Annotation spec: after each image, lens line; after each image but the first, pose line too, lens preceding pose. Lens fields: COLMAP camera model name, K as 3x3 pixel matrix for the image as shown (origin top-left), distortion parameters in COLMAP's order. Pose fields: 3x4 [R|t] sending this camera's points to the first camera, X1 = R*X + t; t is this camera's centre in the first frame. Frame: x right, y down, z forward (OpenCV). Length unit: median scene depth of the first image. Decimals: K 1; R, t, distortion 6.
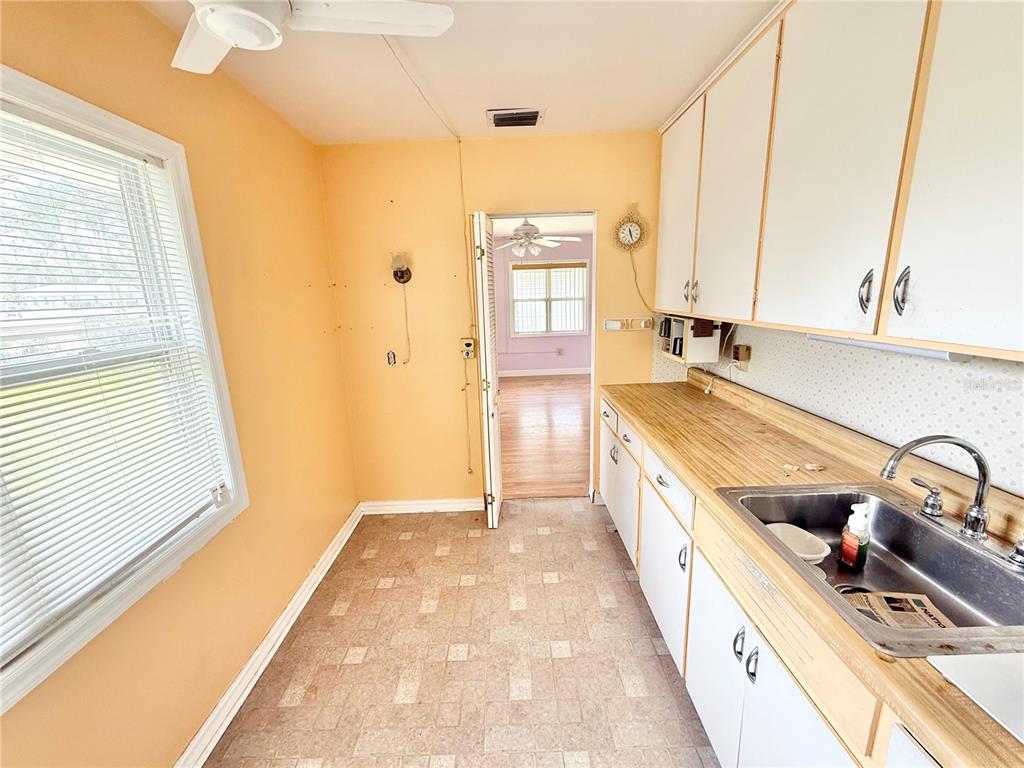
lens RADIAL K [[407.8, 0, 509.1], [0, 407.8, 384.0], [0, 0, 1]] dist [-0.000728, -0.000357]
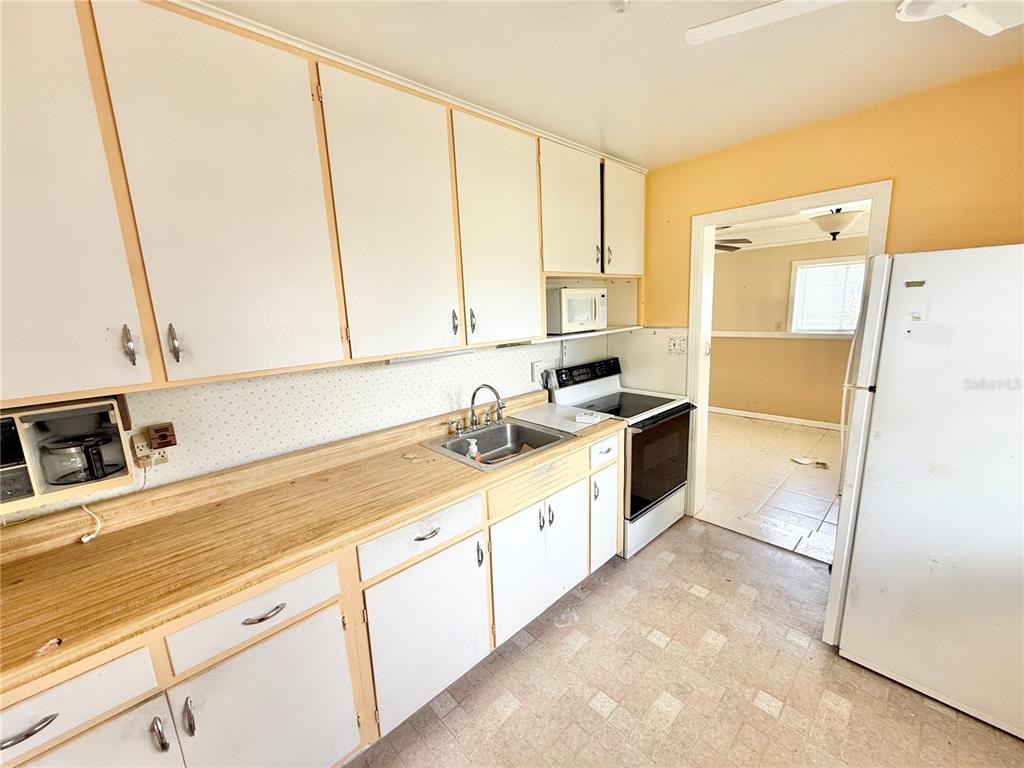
lens RADIAL K [[407.8, 0, 509.1], [0, 407.8, 384.0], [0, 0, 1]] dist [-0.000728, -0.000357]
pose [[-0.676938, -0.075070, 0.732202, -0.240242], [0.227767, 0.924592, 0.305371, -0.193815], [-0.699912, 0.373489, -0.608793, 0.836589]]
